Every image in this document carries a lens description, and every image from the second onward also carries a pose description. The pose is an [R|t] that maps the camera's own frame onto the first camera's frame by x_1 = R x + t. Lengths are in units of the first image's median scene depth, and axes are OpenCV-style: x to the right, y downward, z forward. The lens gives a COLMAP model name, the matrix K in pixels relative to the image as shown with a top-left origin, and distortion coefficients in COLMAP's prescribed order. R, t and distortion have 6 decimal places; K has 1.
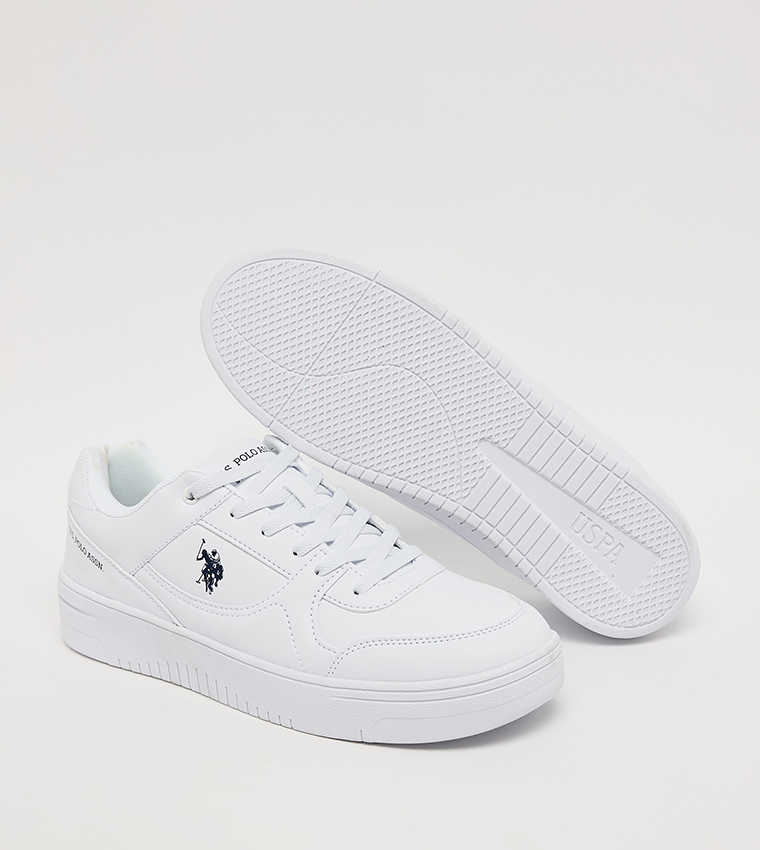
lens RADIAL K [[1648.1, 0, 378.5], [0, 1648.1, 421.5], [0, 0, 1]] dist [0.090893, 0.000000]
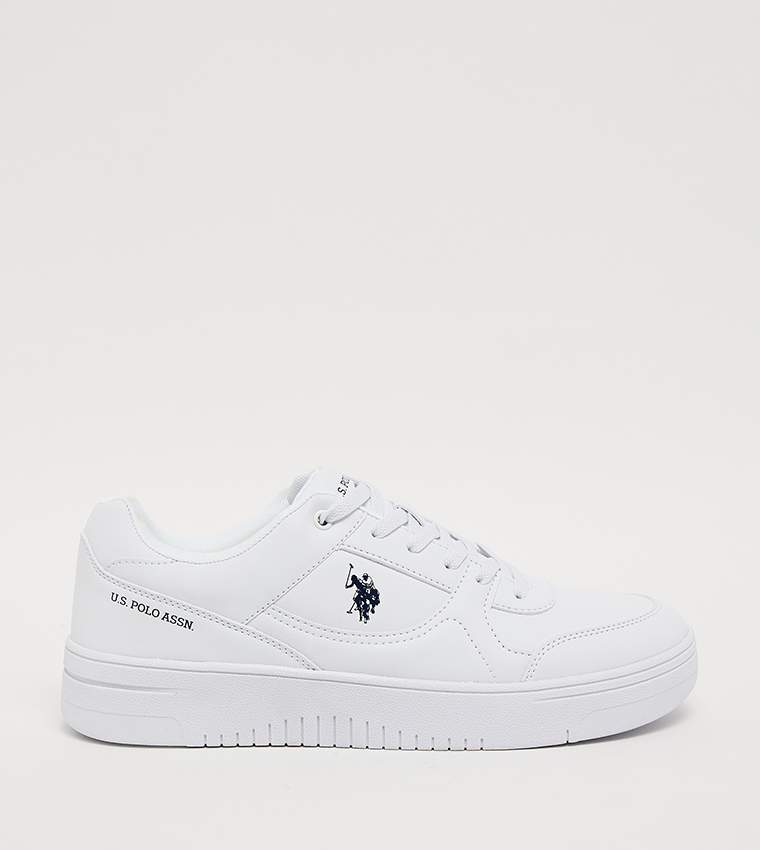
lens RADIAL K [[1648.1, 0, 378.9], [0, 1648.1, 426.9], [0, 0, 1]] dist [0.090893, 0.000000]
pose [[0.777319, -0.018068, 0.628847, -0.671001], [0.126936, 0.983533, -0.128648, 0.116719], [-0.616167, 0.179824, 0.766813, 0.277245]]
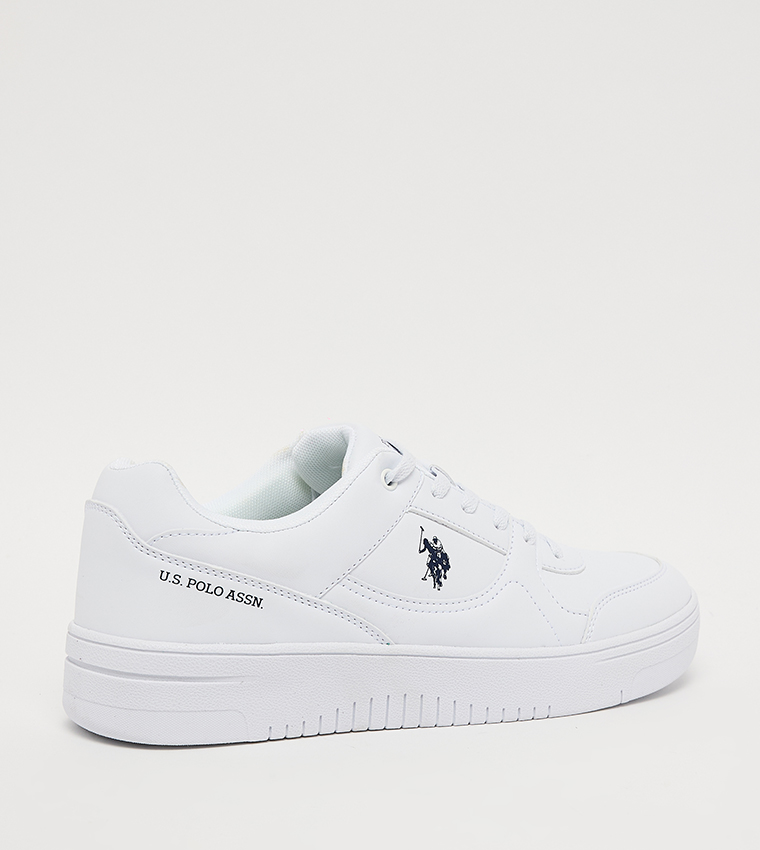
lens RADIAL K [[1648.1, 0, 382.5], [0, 1648.1, 423.6], [0, 0, 1]] dist [0.090893, 0.000000]
pose [[0.459684, -0.023161, 0.887781, -0.861836], [0.180533, 0.981224, -0.067880, 0.073589], [-0.869539, 0.191477, 0.455234, 0.629390]]
